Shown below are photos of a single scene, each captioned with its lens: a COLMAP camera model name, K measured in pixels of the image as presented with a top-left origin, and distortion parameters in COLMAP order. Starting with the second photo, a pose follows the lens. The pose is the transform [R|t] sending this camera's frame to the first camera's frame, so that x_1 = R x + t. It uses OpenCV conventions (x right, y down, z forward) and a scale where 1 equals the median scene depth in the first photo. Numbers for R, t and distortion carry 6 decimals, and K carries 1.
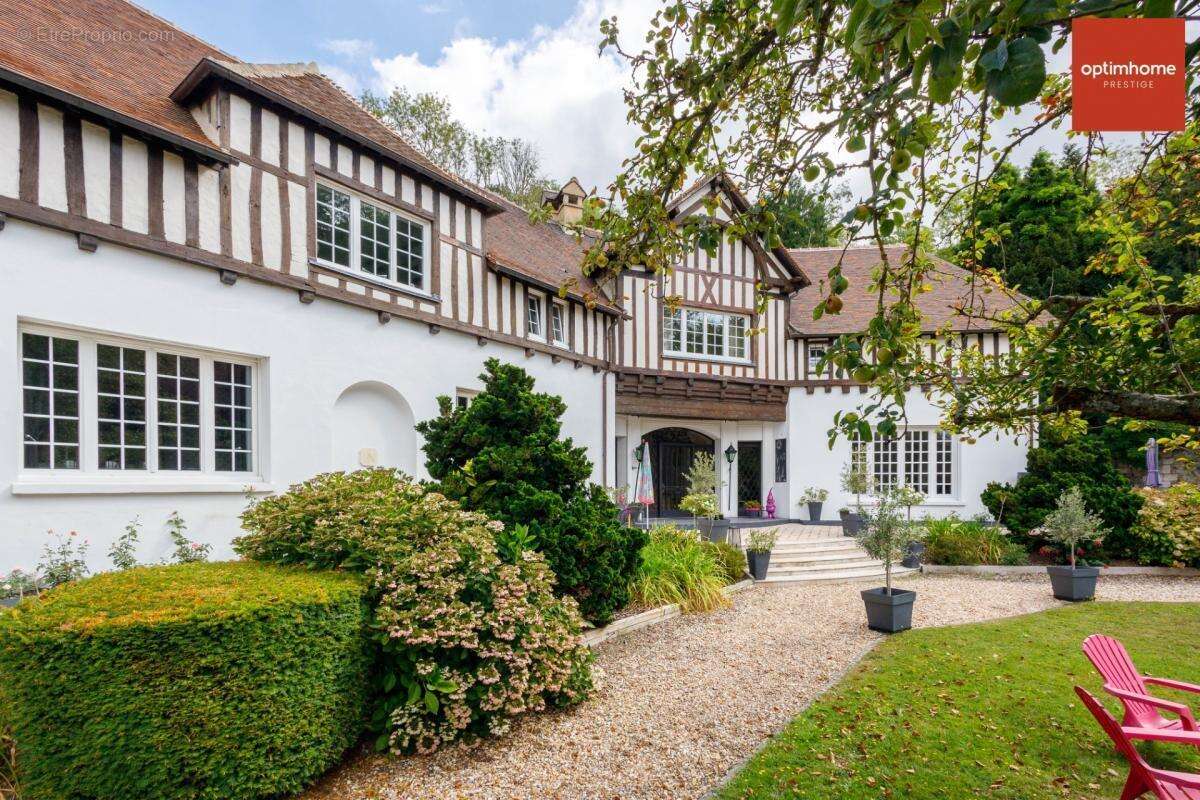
lens RADIAL K [[594.4, 0, 639.0], [0, 594.4, 498.2], [0, 0, 1]] dist [0.002688, 0.000356]
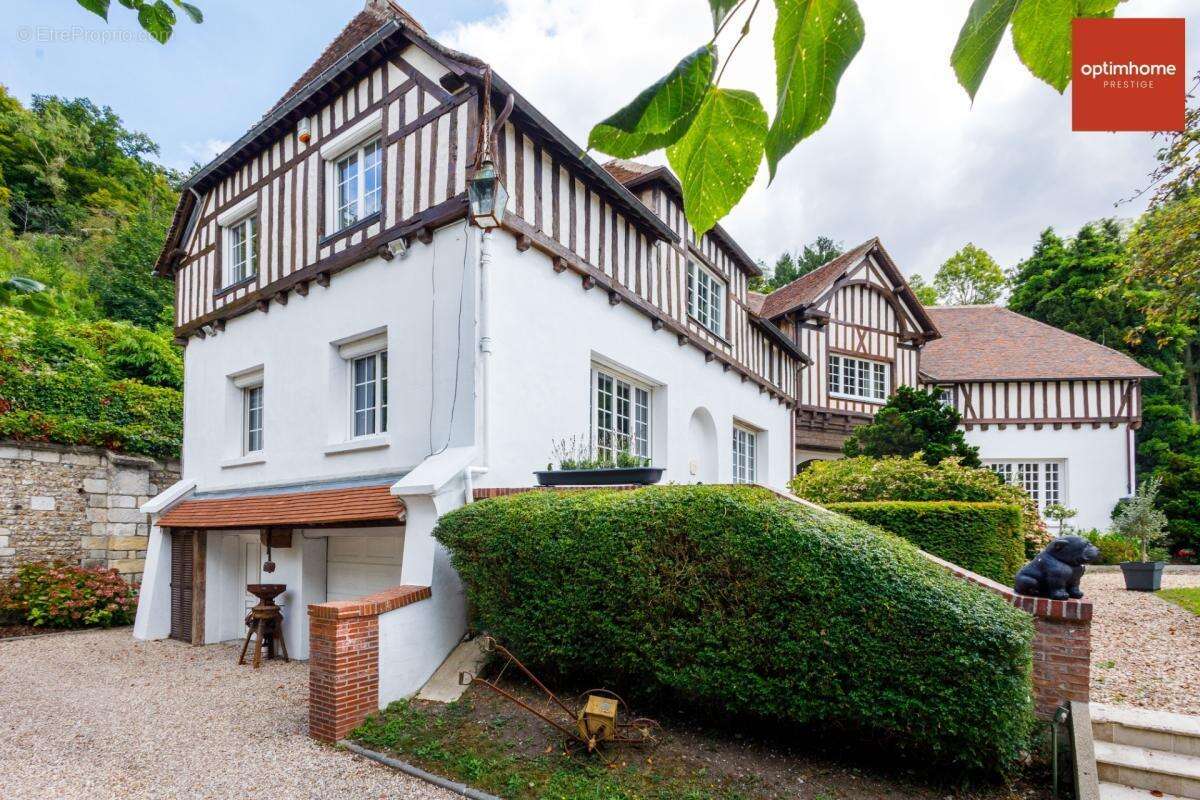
lens RADIAL K [[611.2, 0, 601.5], [0, 611.2, 537.4], [0, 0, 1]] dist [0.000809, -0.000200]
pose [[0.999516, 0.004649, 0.030759, -0.421910], [-0.003756, 0.999572, -0.029003, 0.072331], [-0.030881, 0.028873, 0.999106, -0.174613]]
